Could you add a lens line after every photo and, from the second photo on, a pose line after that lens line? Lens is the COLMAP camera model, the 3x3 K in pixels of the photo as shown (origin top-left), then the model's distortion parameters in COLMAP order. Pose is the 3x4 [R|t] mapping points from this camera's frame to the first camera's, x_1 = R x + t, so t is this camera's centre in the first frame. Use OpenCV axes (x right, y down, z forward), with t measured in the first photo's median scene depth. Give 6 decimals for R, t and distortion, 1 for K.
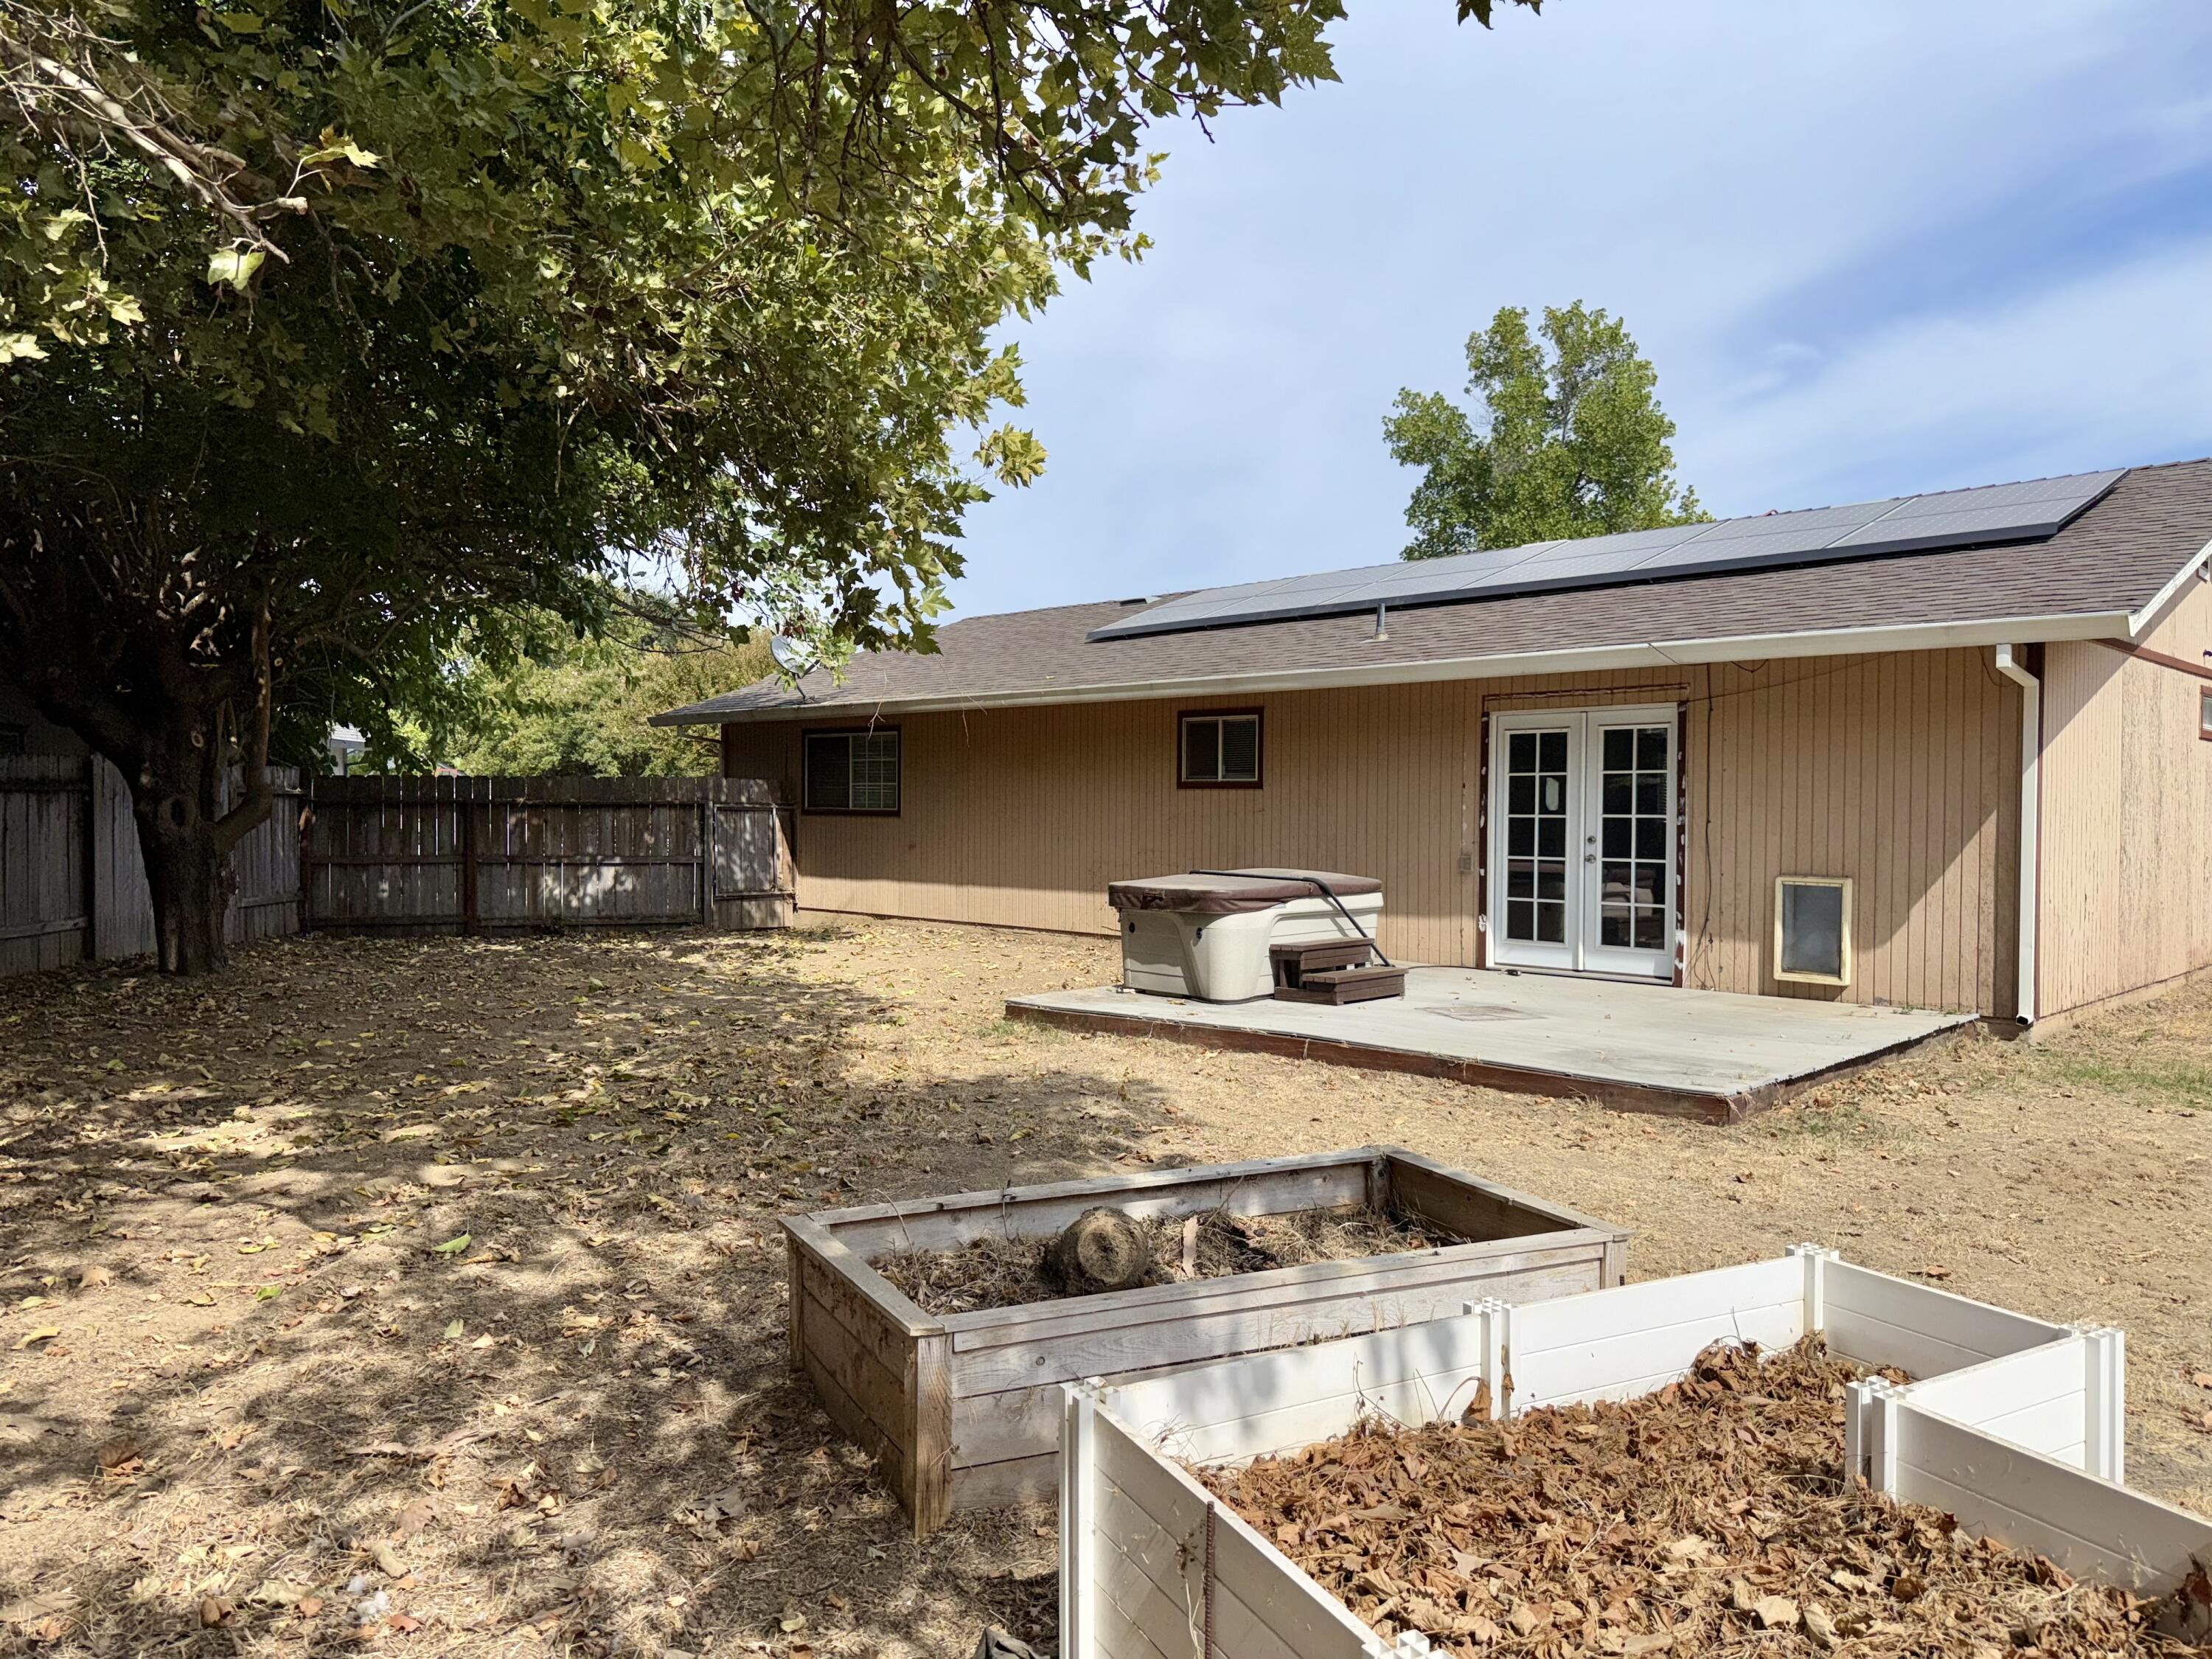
lens RADIAL K [[1557.0, 0, 1108.7], [0, 1557.0, 823.3], [0, 0, 1]] dist [0.125404, -0.221400]
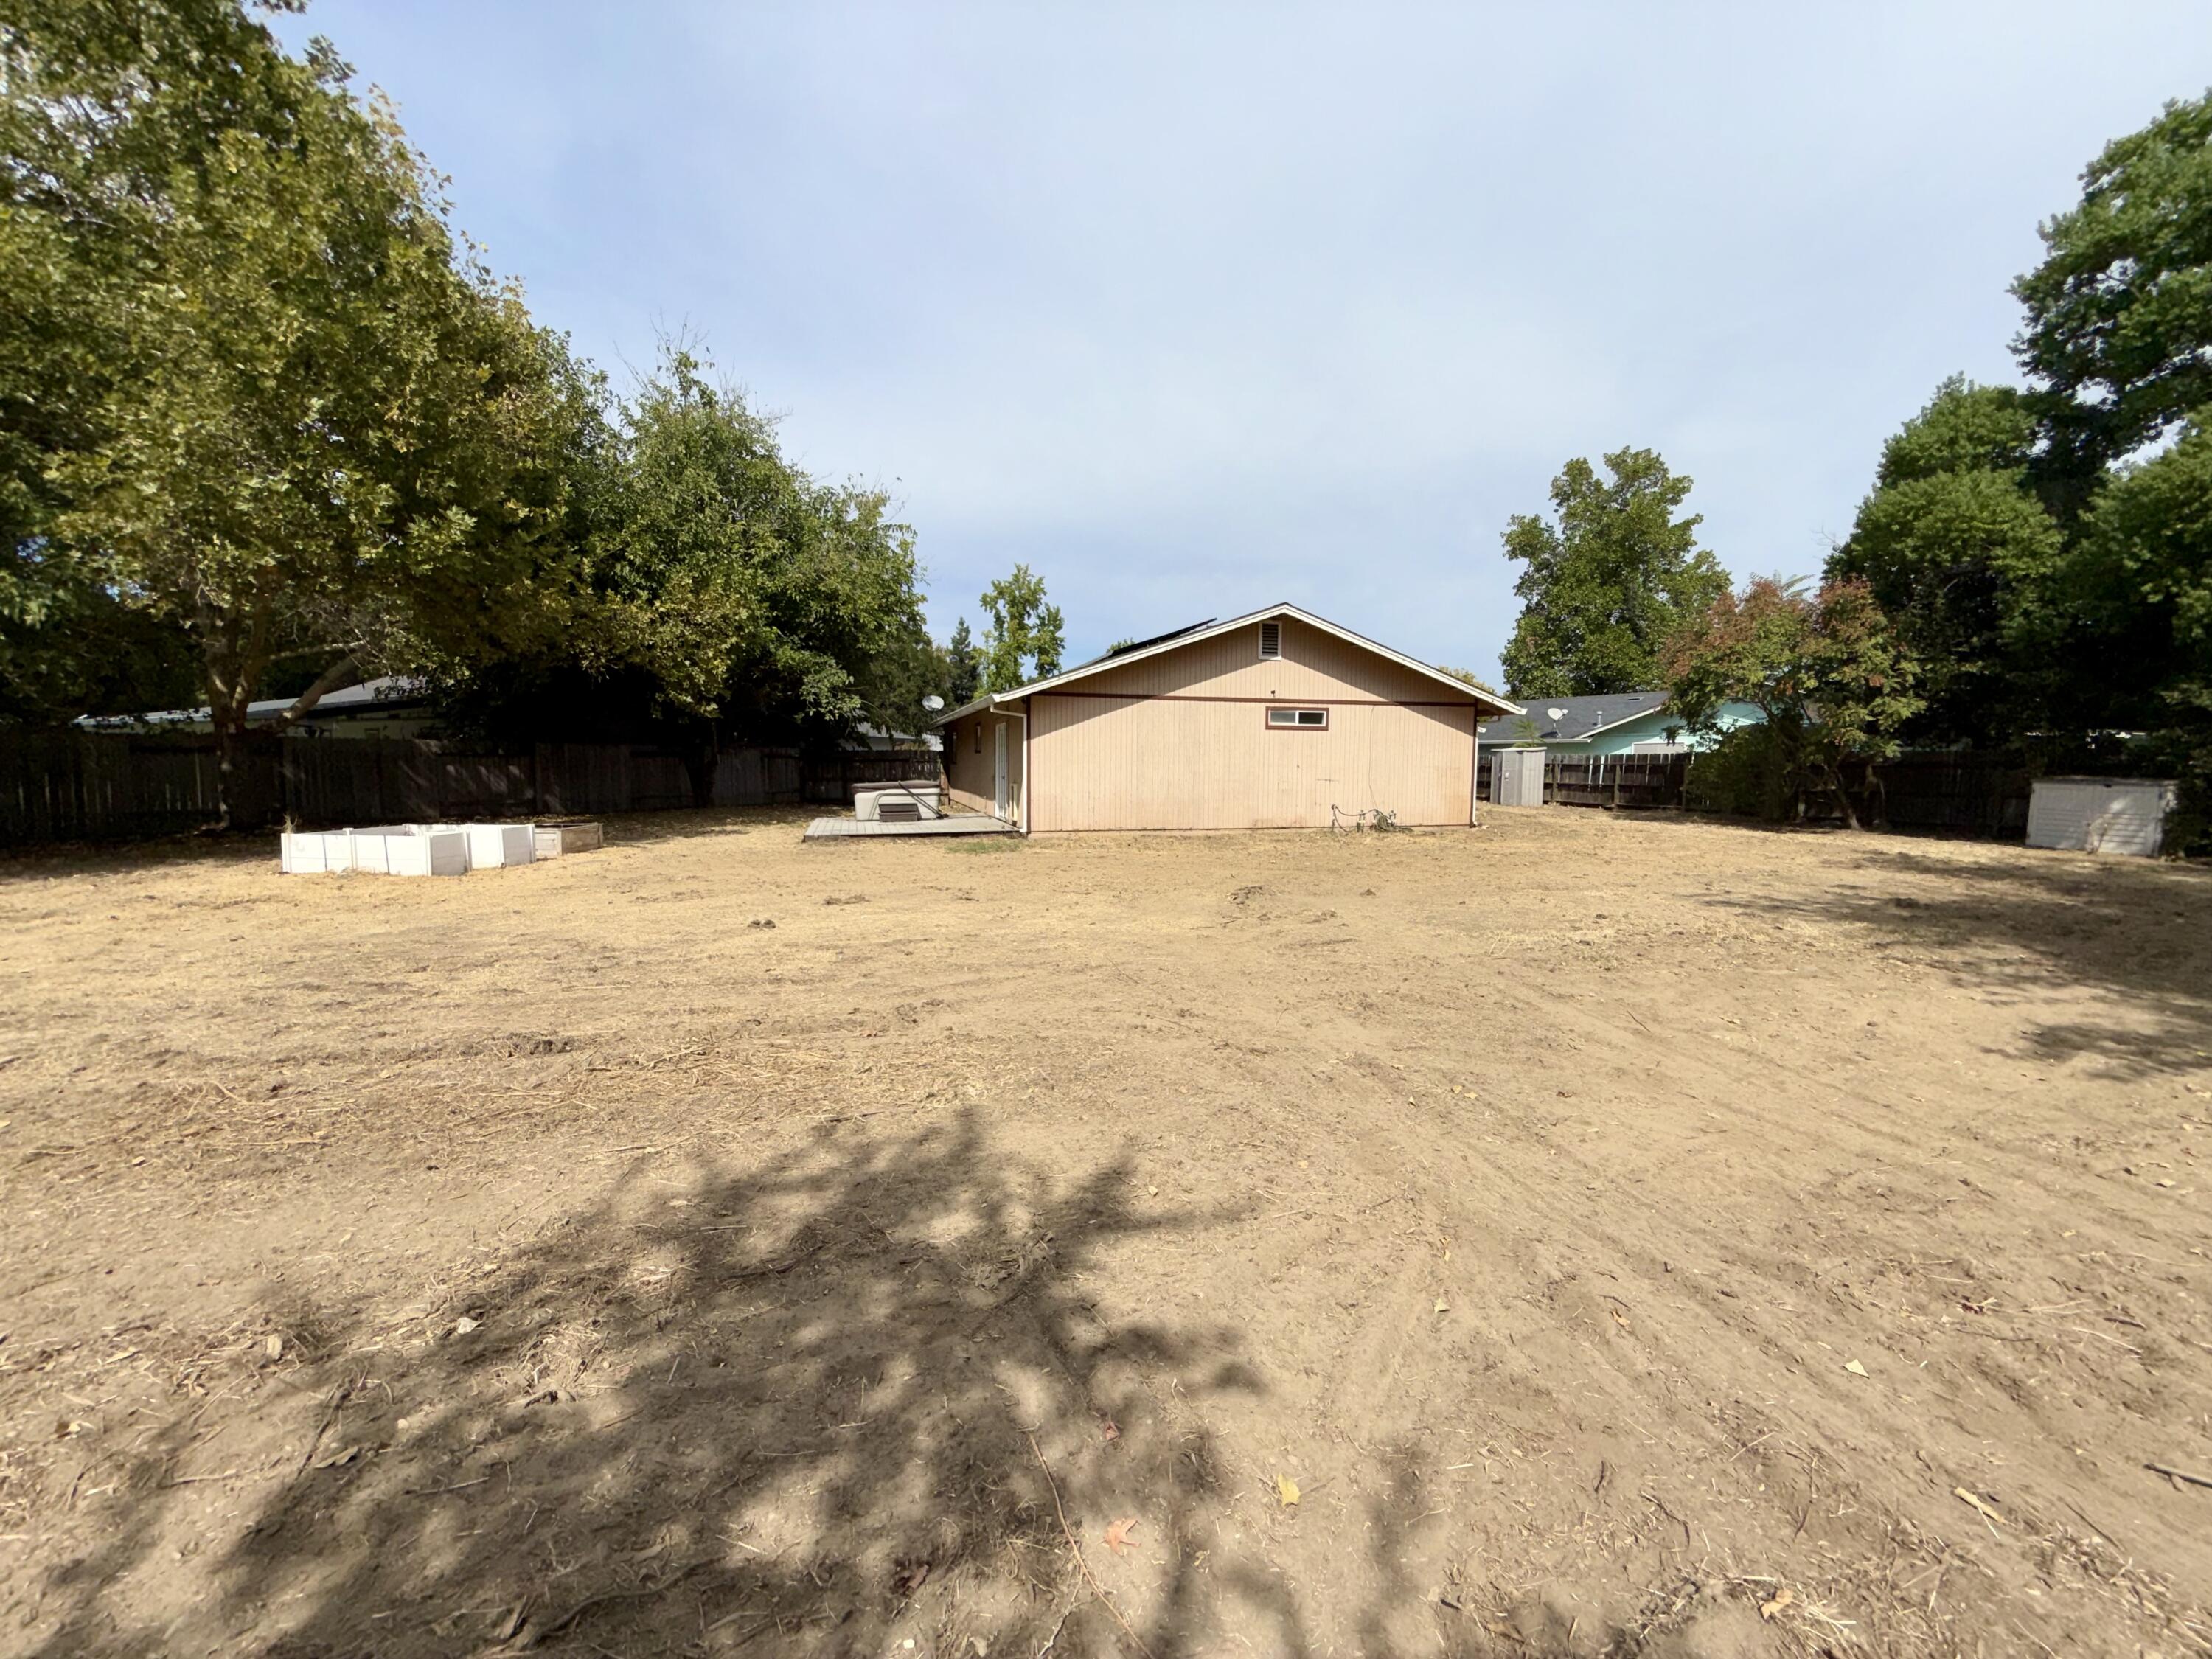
lens RADIAL K [[881.4, 0, 1101.2], [0, 881.4, 832.8], [0, 0, 1]] dist [-0.001502, 0.000803]
pose [[0.863650, 0.038163, -0.502645, 0.829776], [-0.003744, 0.997588, 0.069308, 0.007624], [0.504078, -0.057976, 0.861710, -0.178733]]
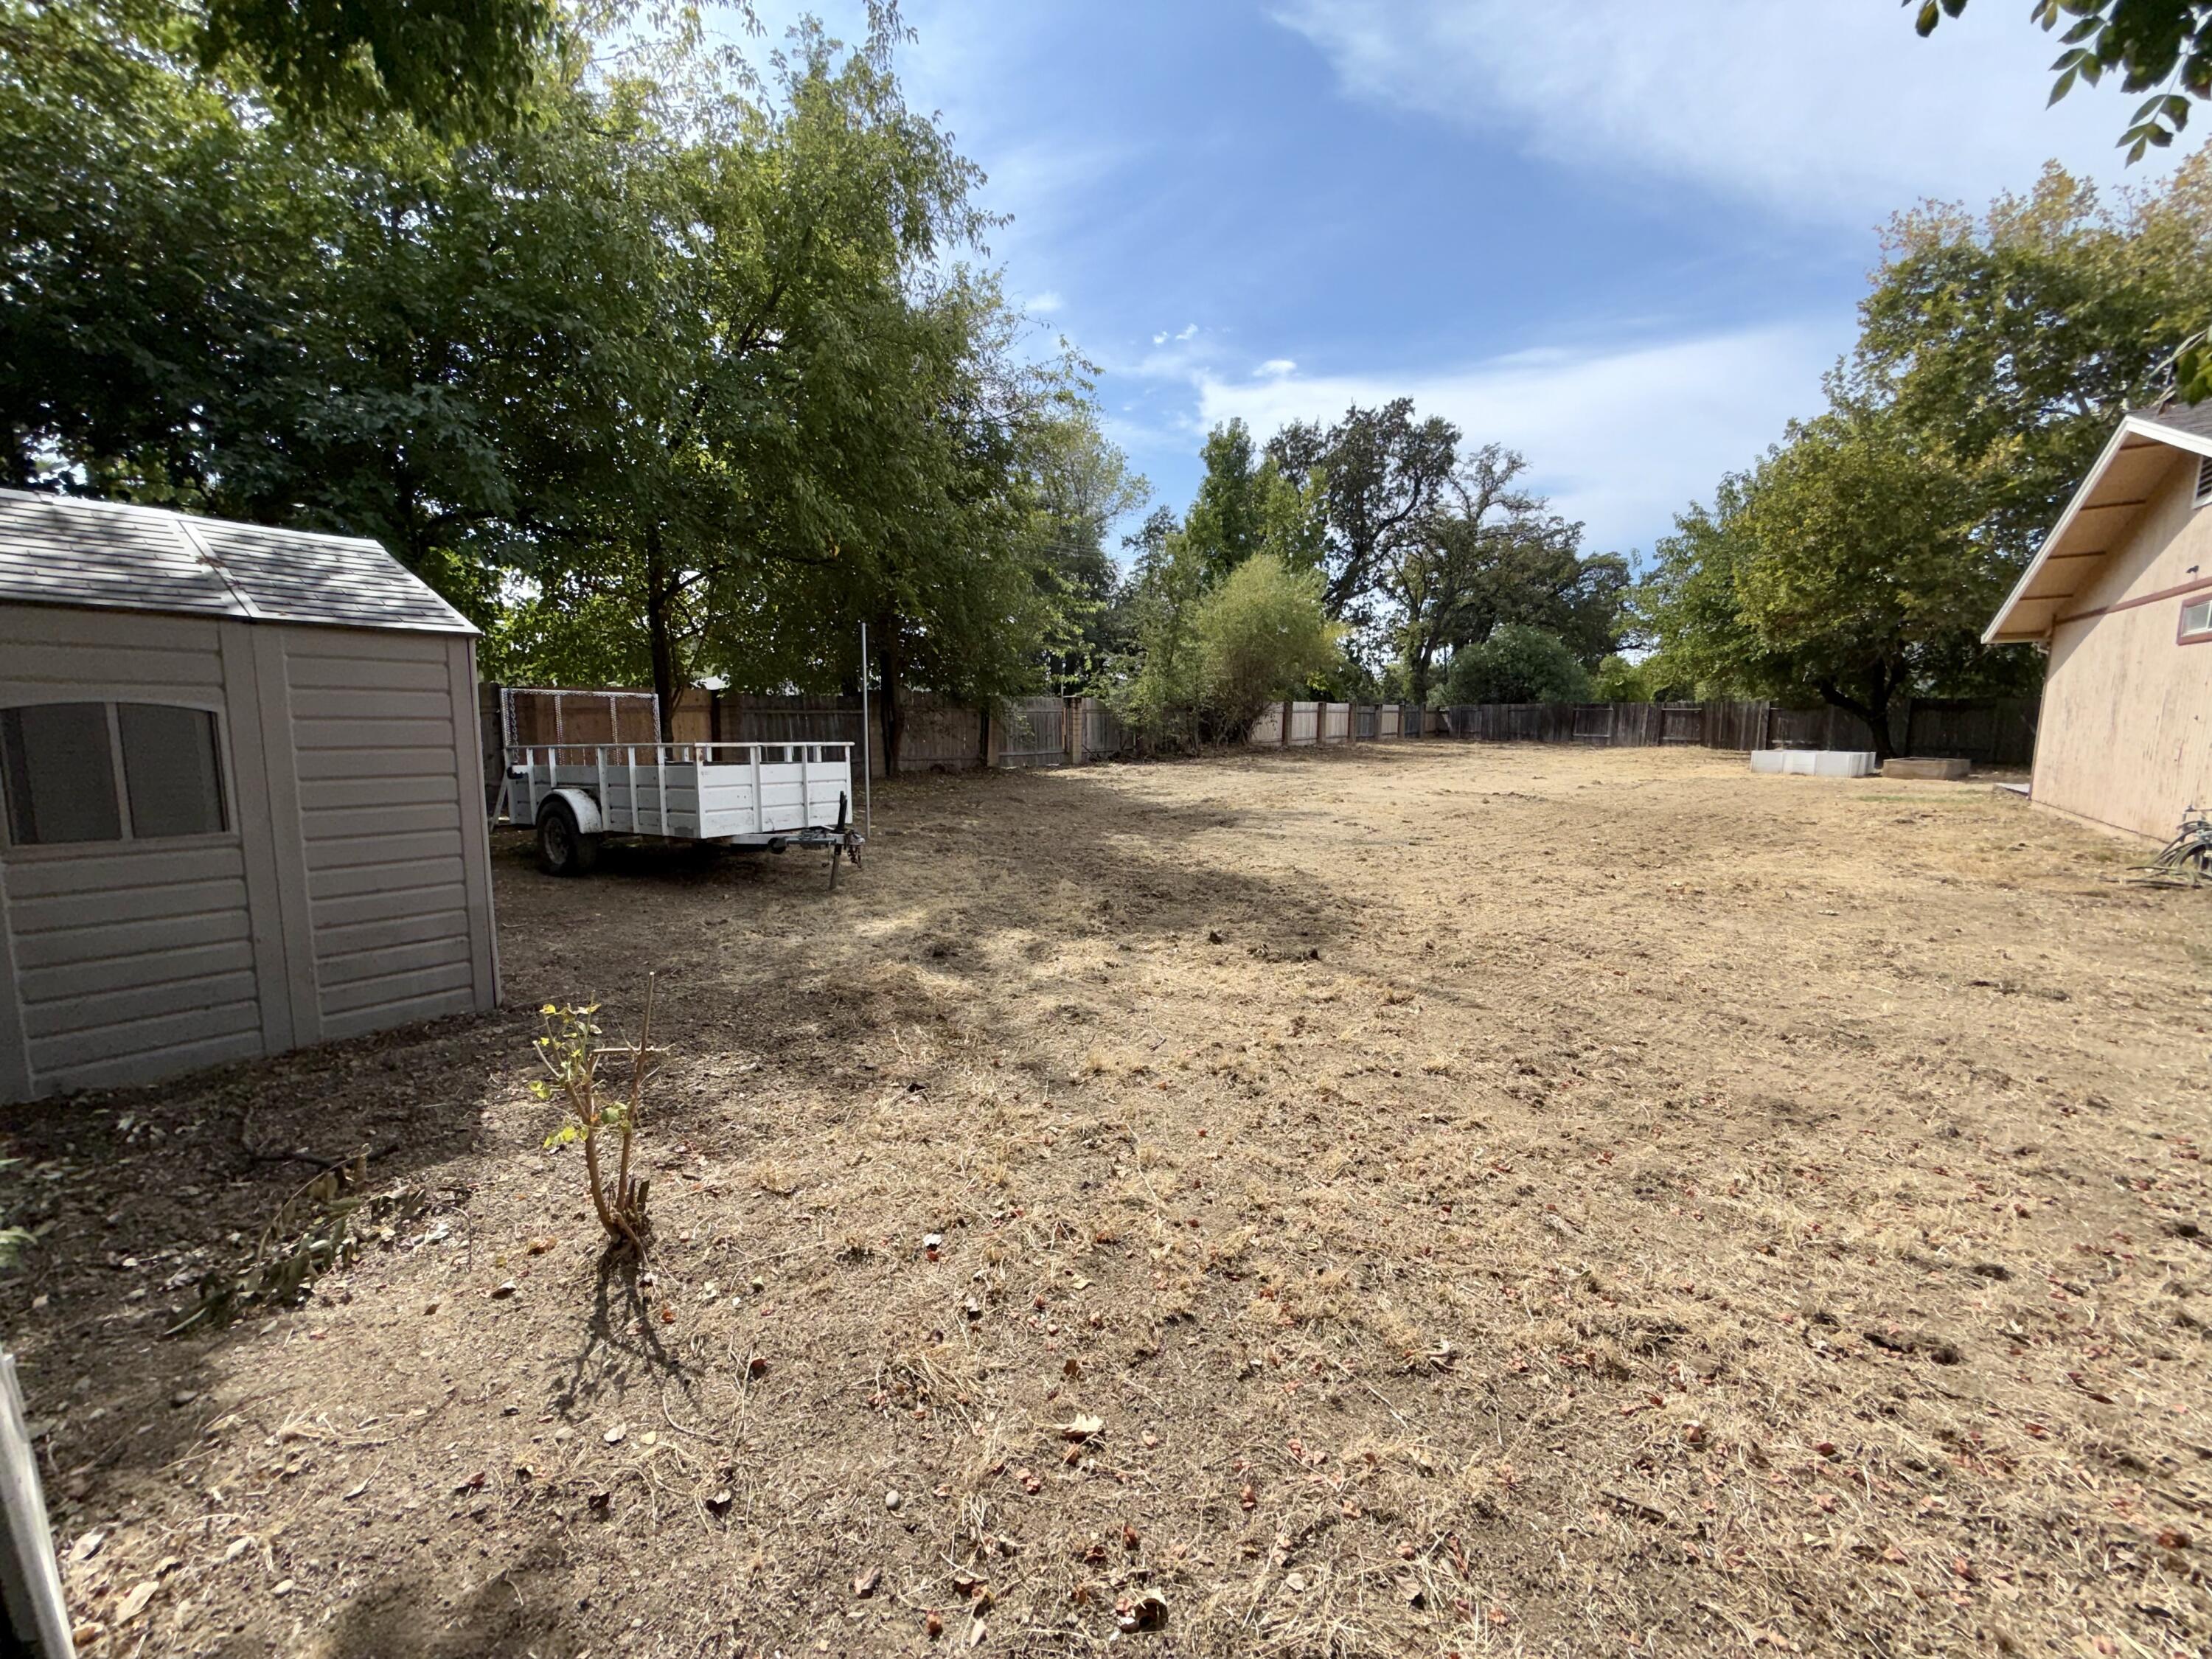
lens RADIAL K [[887.5, 0, 1106.5], [0, 887.5, 825.8], [0, 0, 1]] dist [0.002531, 0.000251]
pose [[-0.984505, 0.015417, -0.174676, 1.173788], [-0.007757, 0.991324, 0.131214, 0.000514], [0.175183, 0.130536, -0.975844, 1.125996]]
